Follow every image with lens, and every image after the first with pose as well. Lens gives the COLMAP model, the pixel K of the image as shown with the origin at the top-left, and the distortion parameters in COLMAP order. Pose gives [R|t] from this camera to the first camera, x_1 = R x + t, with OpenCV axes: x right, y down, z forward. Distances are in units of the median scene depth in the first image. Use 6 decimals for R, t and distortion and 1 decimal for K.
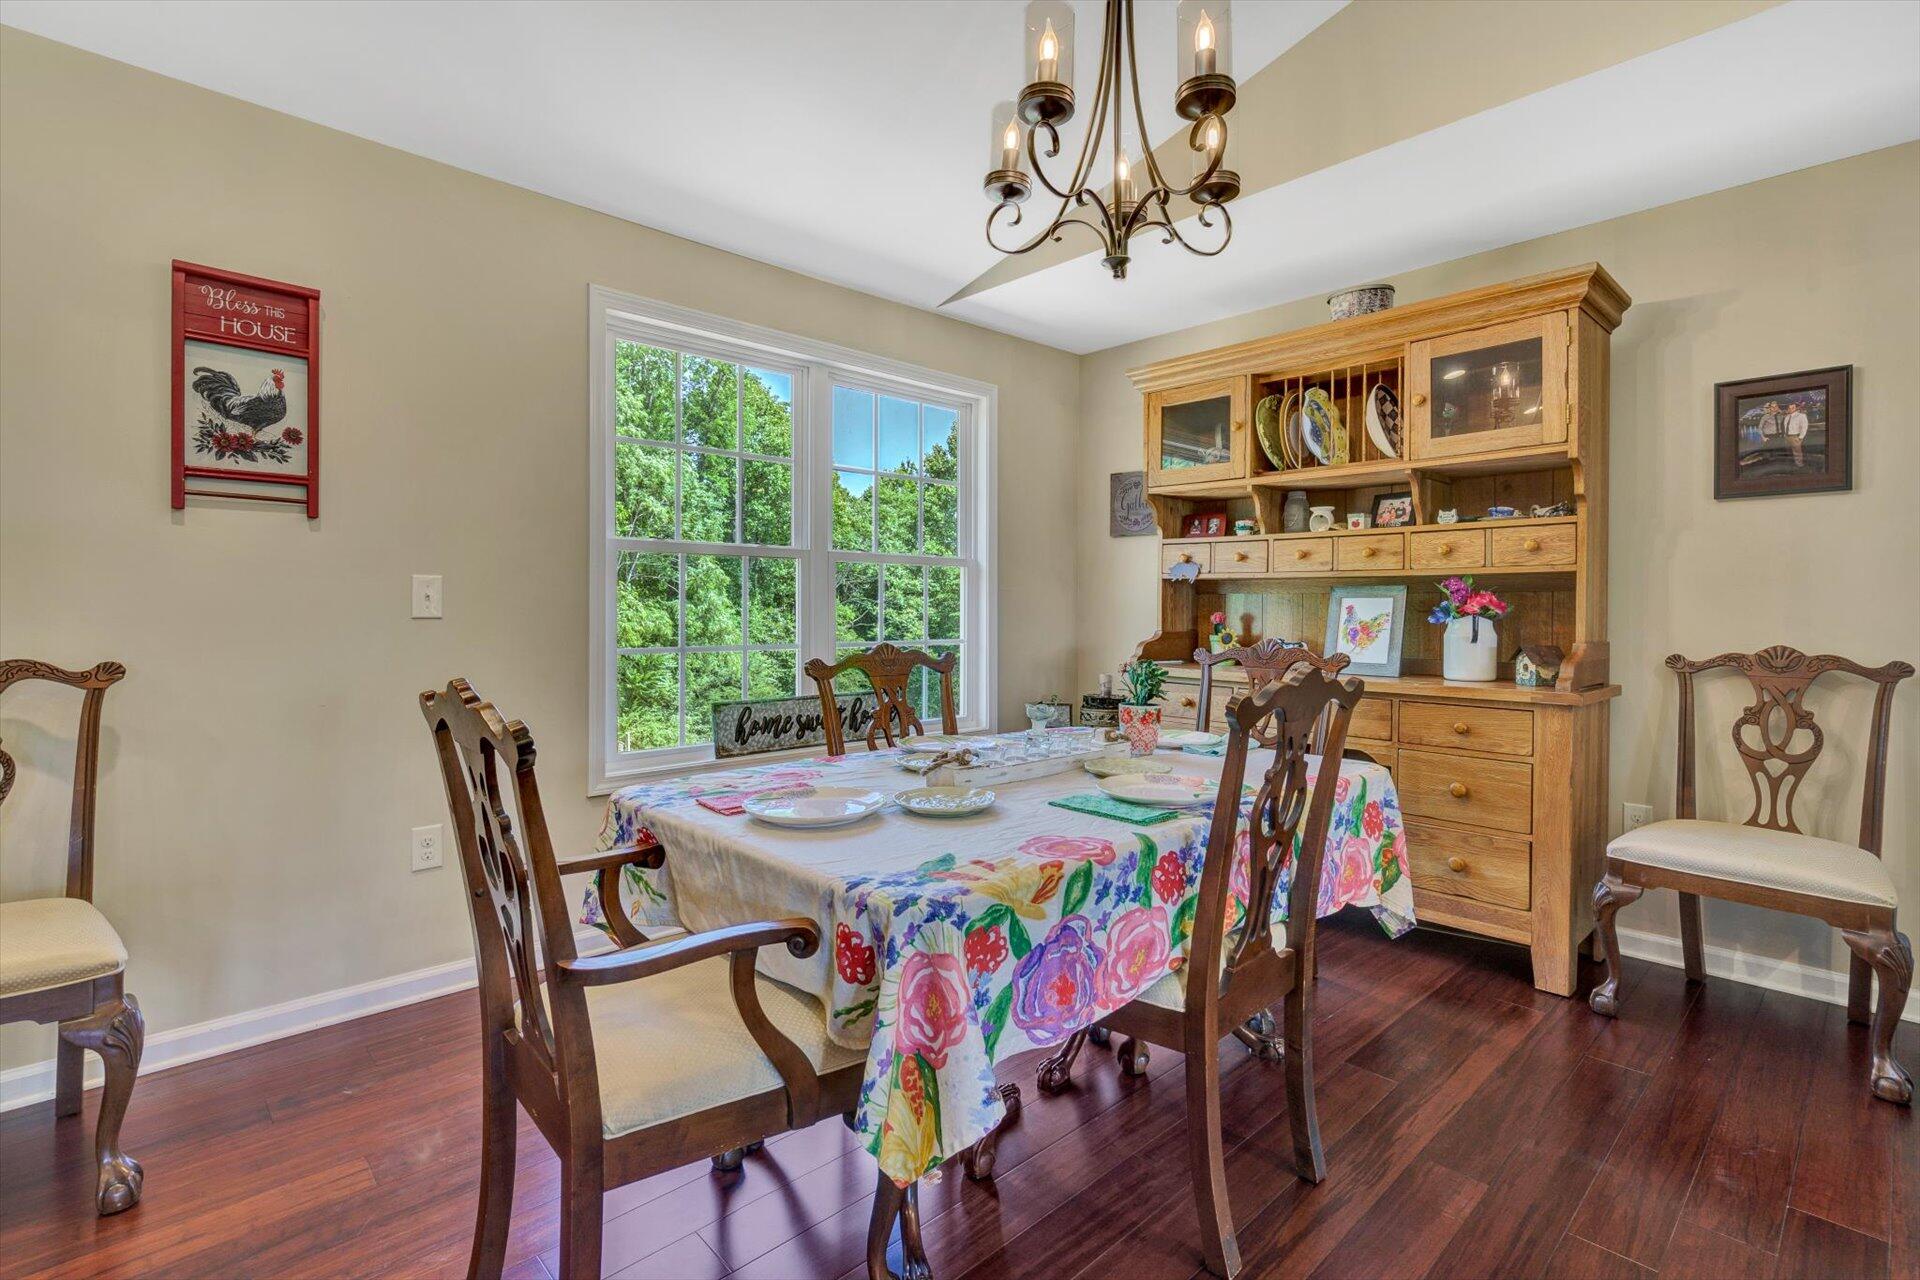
lens RADIAL K [[920.4, 0, 991.6], [0, 920.4, 612.3], [0, 0, 1]] dist [-0.004644, -0.000489]
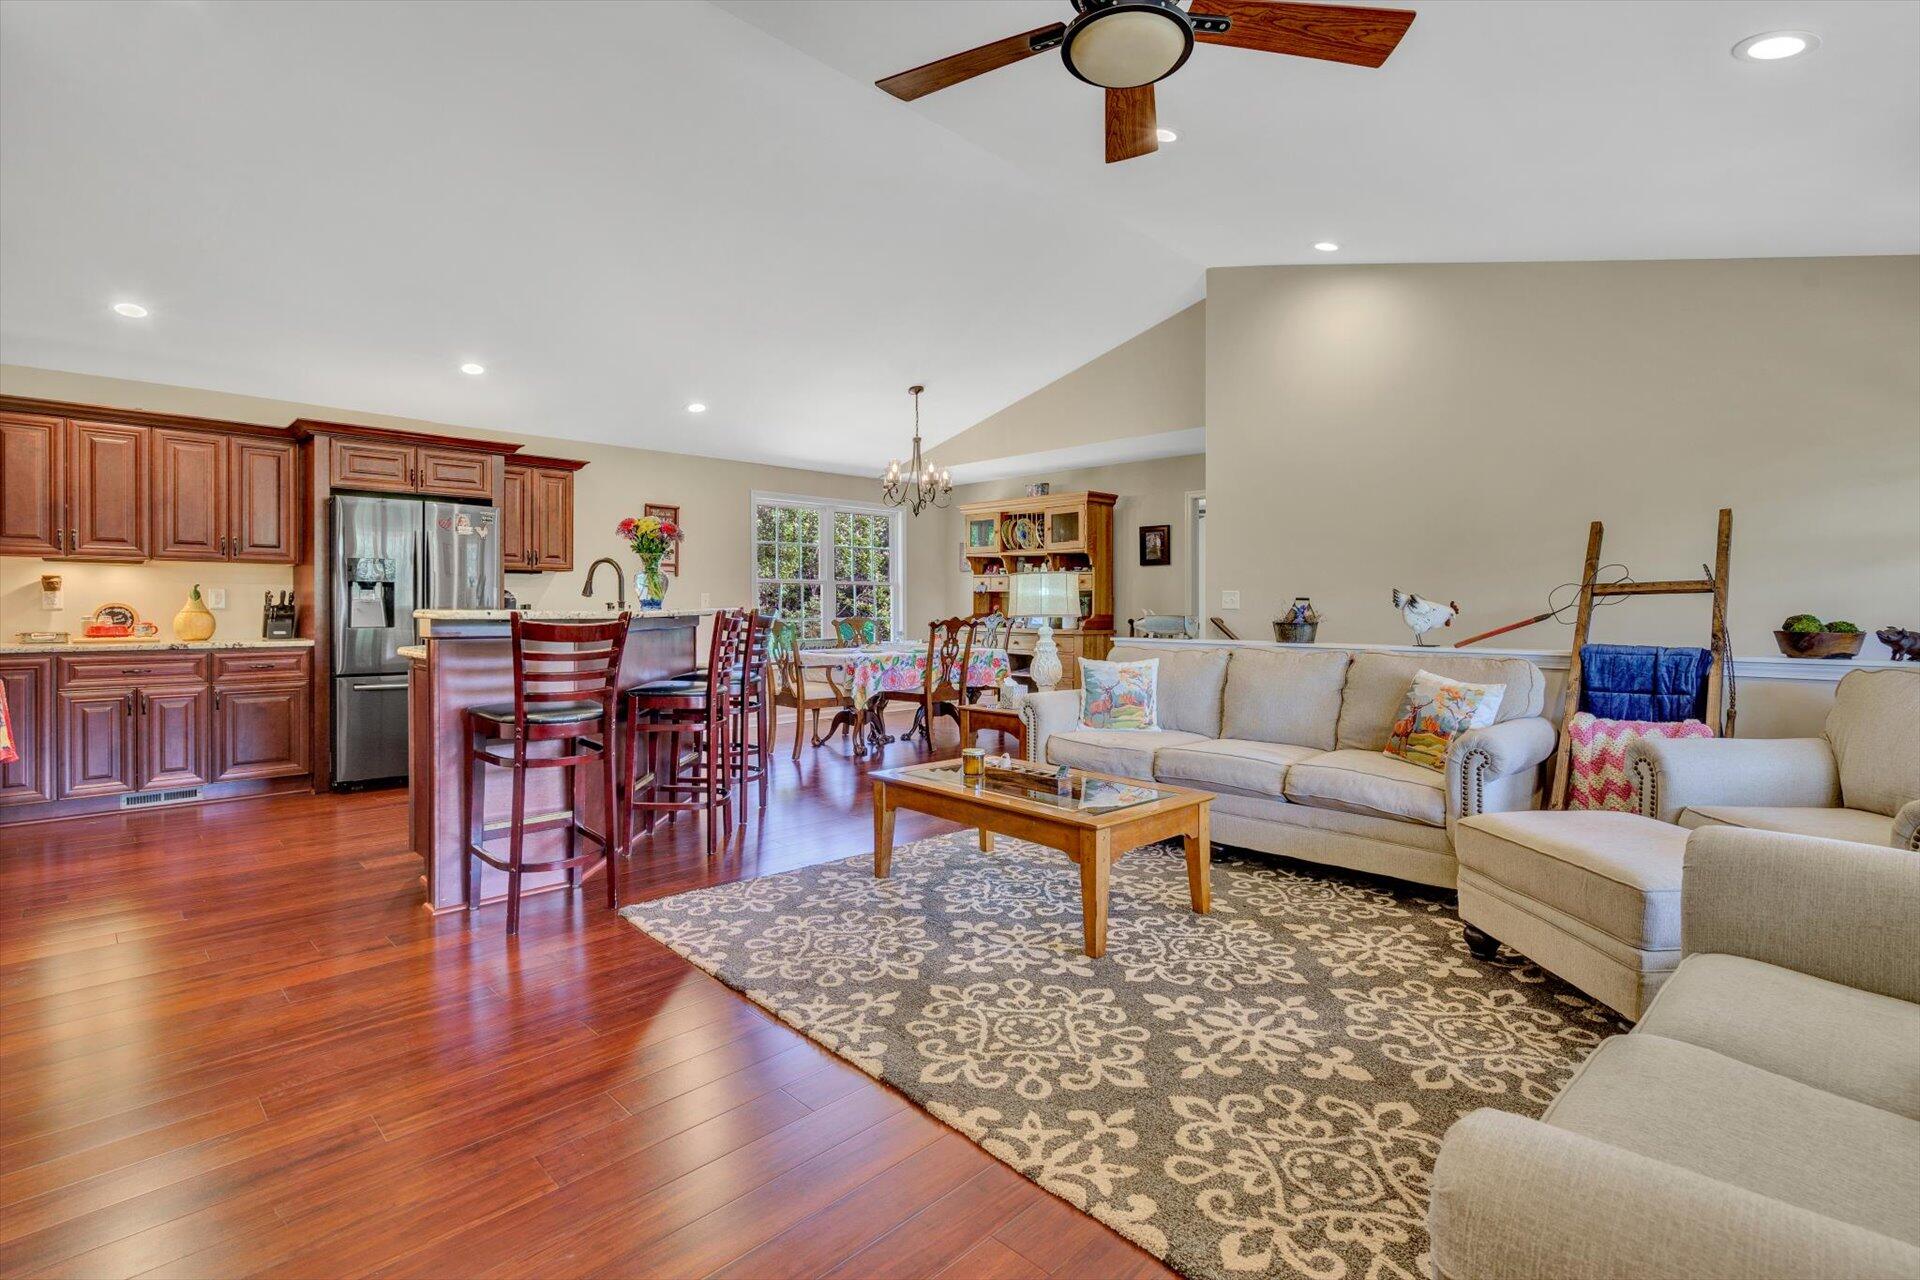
lens RADIAL K [[920.4, 0, 991.6], [0, 920.4, 612.3], [0, 0, 1]] dist [-0.004644, -0.000489]
pose [[0.999462, -0.002956, 0.032665, 0.201583], [0.002875, 0.999993, 0.002535, 0.015052], [-0.032672, -0.002440, 0.999463, -1.770025]]
